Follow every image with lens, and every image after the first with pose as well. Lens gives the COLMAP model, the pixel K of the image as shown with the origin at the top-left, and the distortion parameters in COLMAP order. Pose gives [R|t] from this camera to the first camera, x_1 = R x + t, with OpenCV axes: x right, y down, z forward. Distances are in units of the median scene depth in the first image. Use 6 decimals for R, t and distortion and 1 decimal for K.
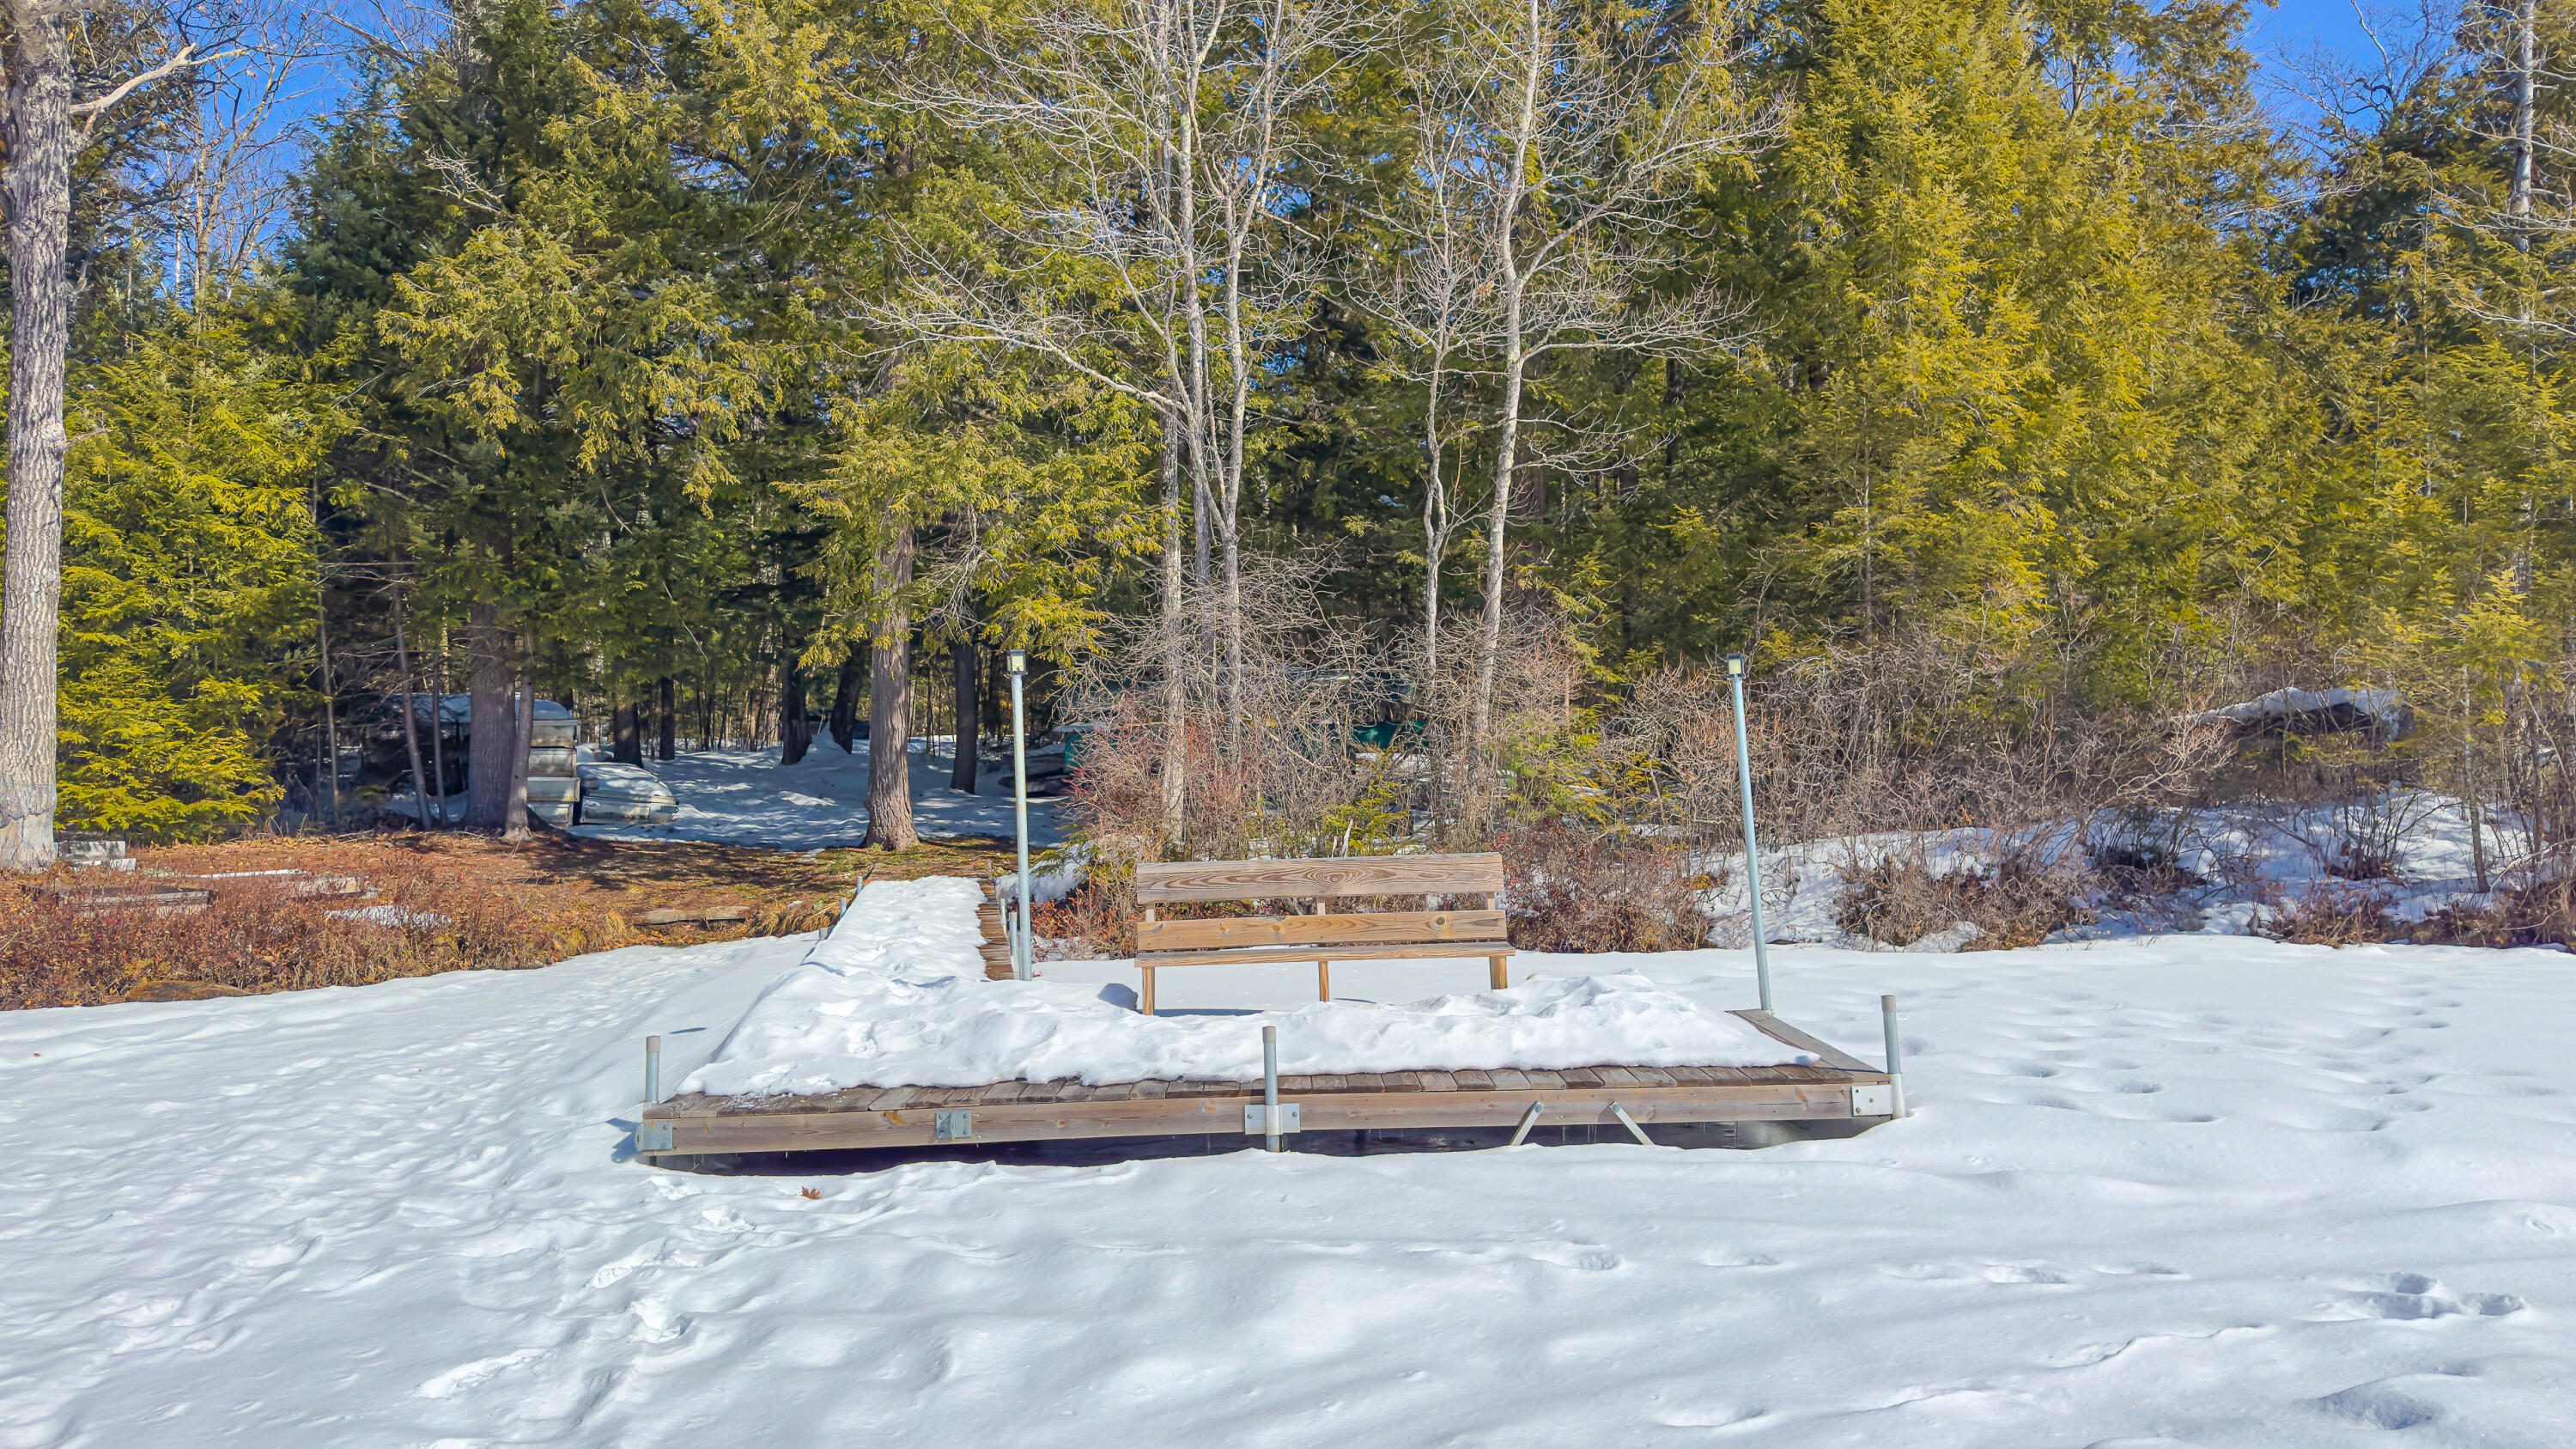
lens RADIAL K [[1665.5, 0, 1296.6], [0, 1665.5, 725.8], [0, 0, 1]] dist [-0.007950, -0.008553]
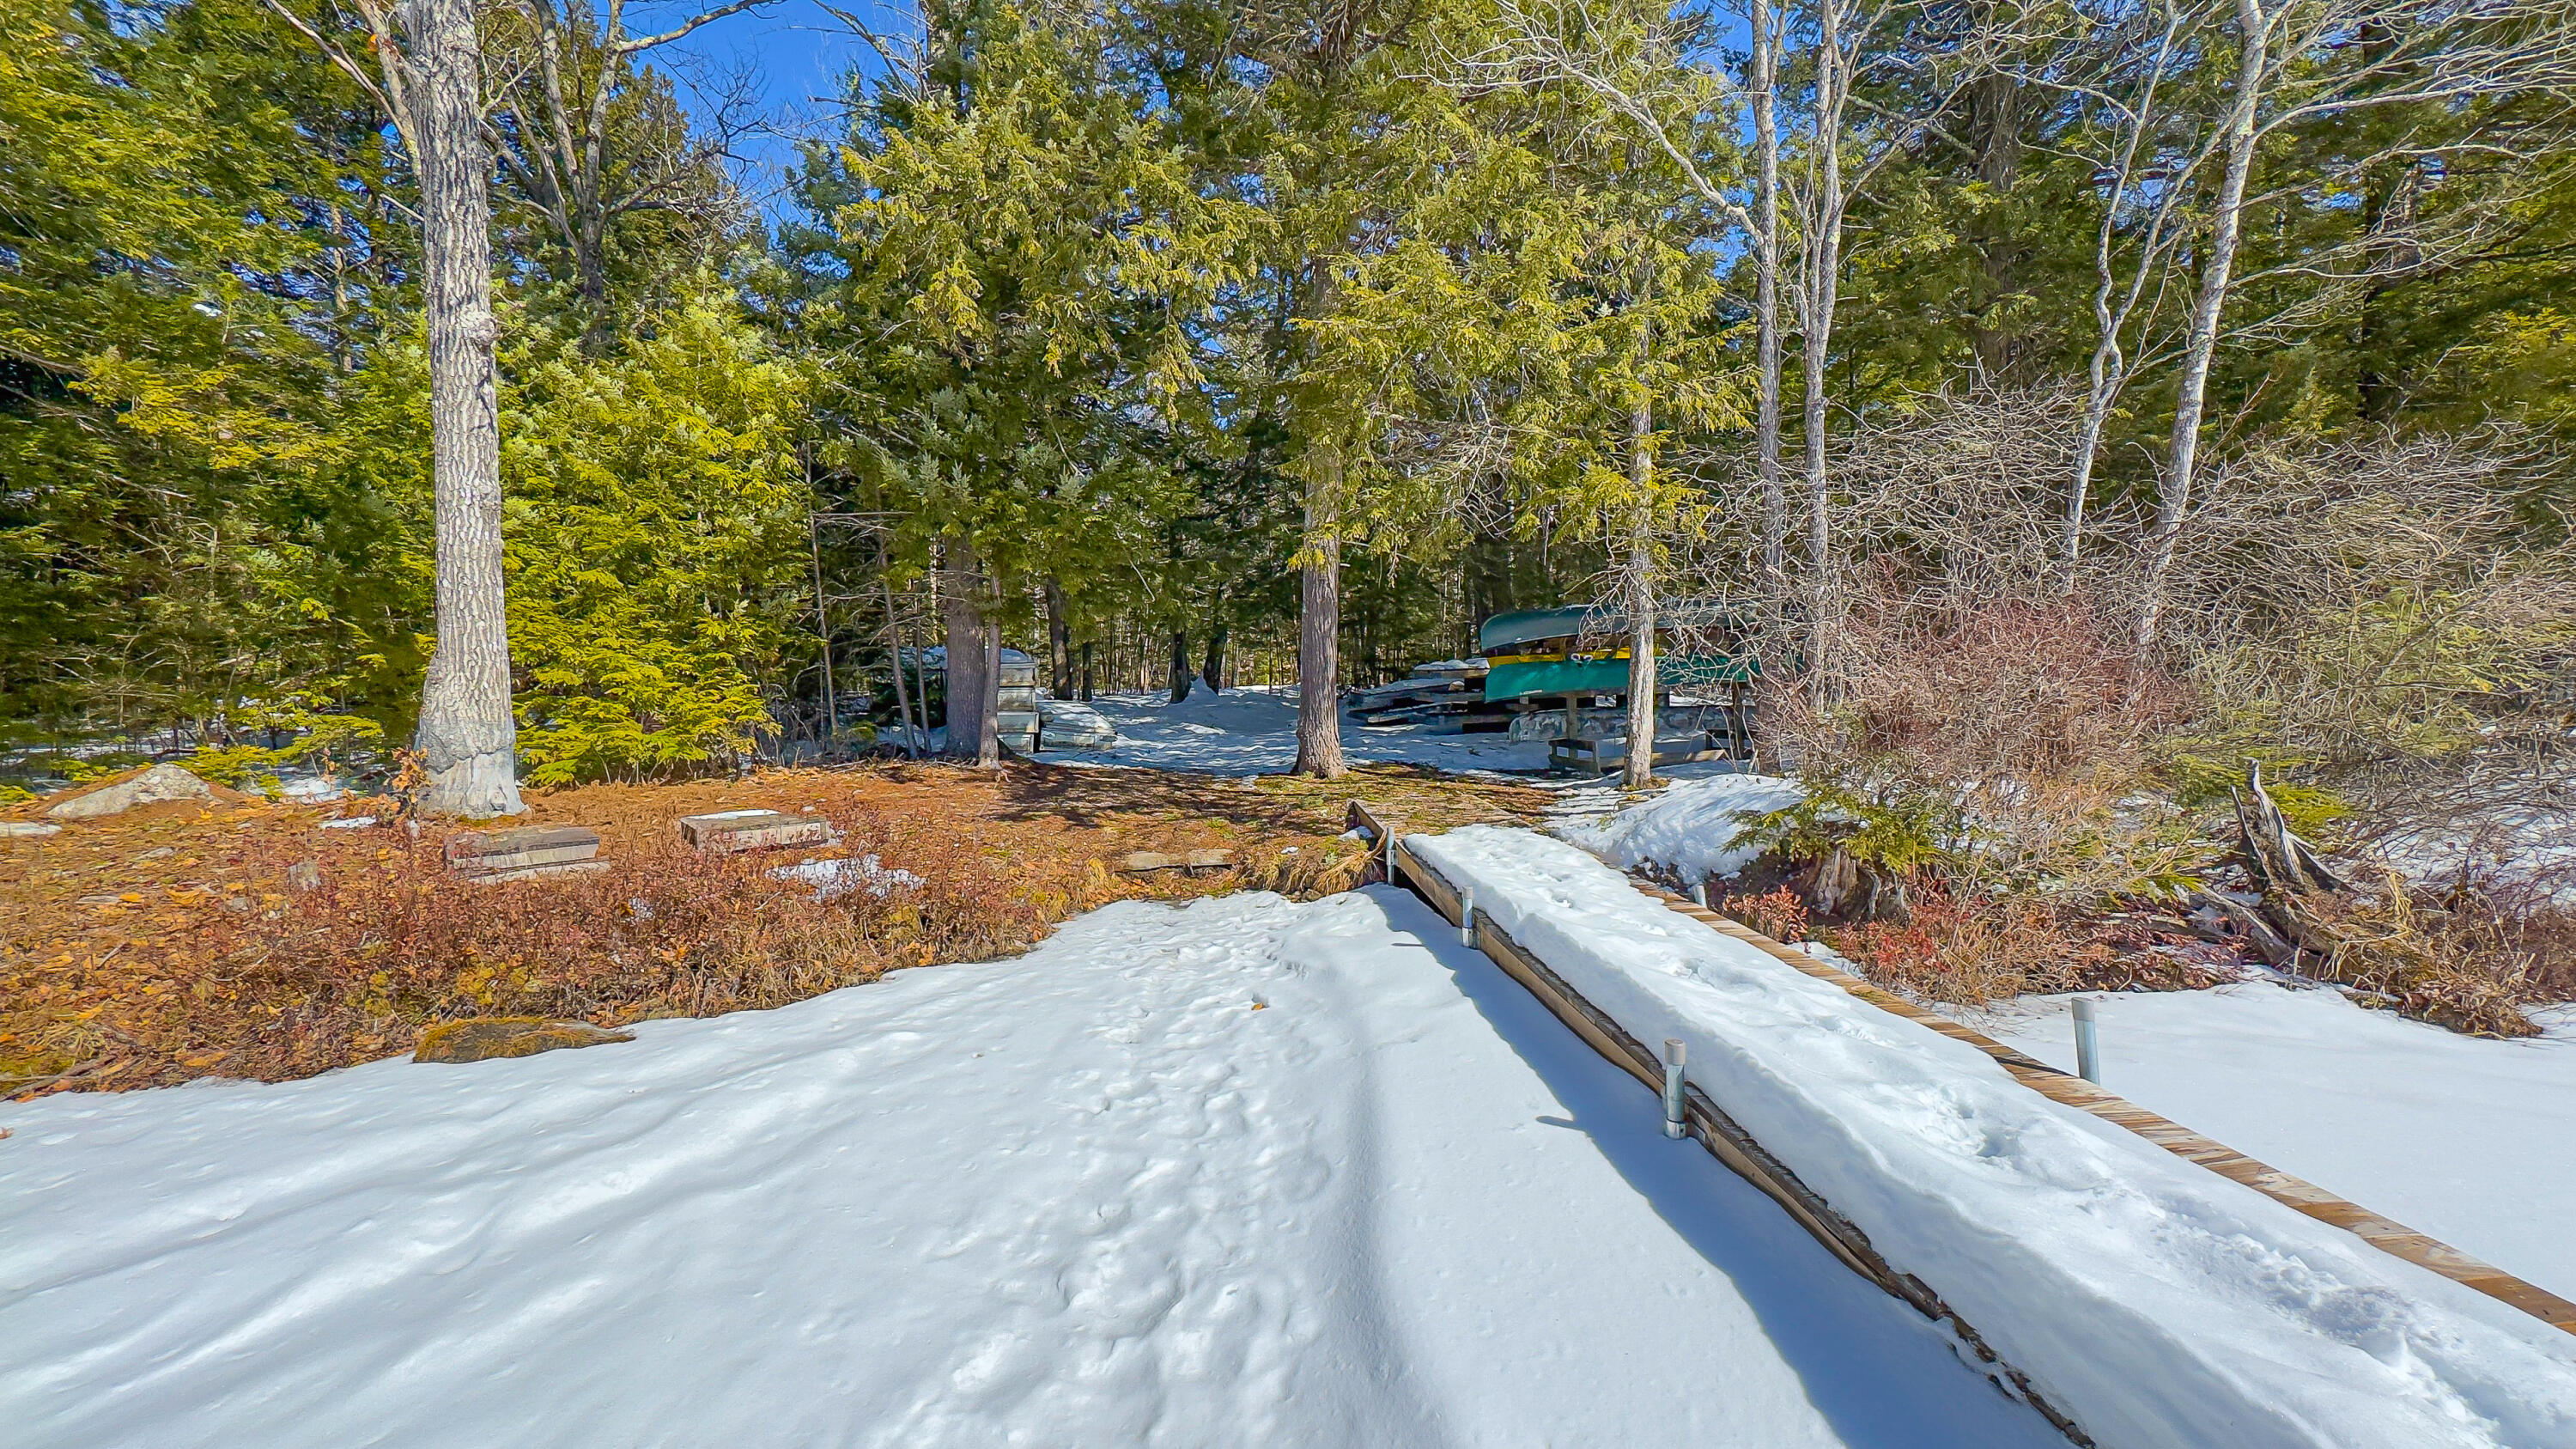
lens RADIAL K [[1023.2, 0, 1279.9], [0, 1023.2, 728.8], [0, 0, 1]] dist [-0.001171, -0.000139]
pose [[0.987016, -0.005136, -0.160538, -0.194106], [0.012546, 0.998900, 0.045176, 0.016289], [0.160129, -0.046604, 0.985995, 0.414512]]
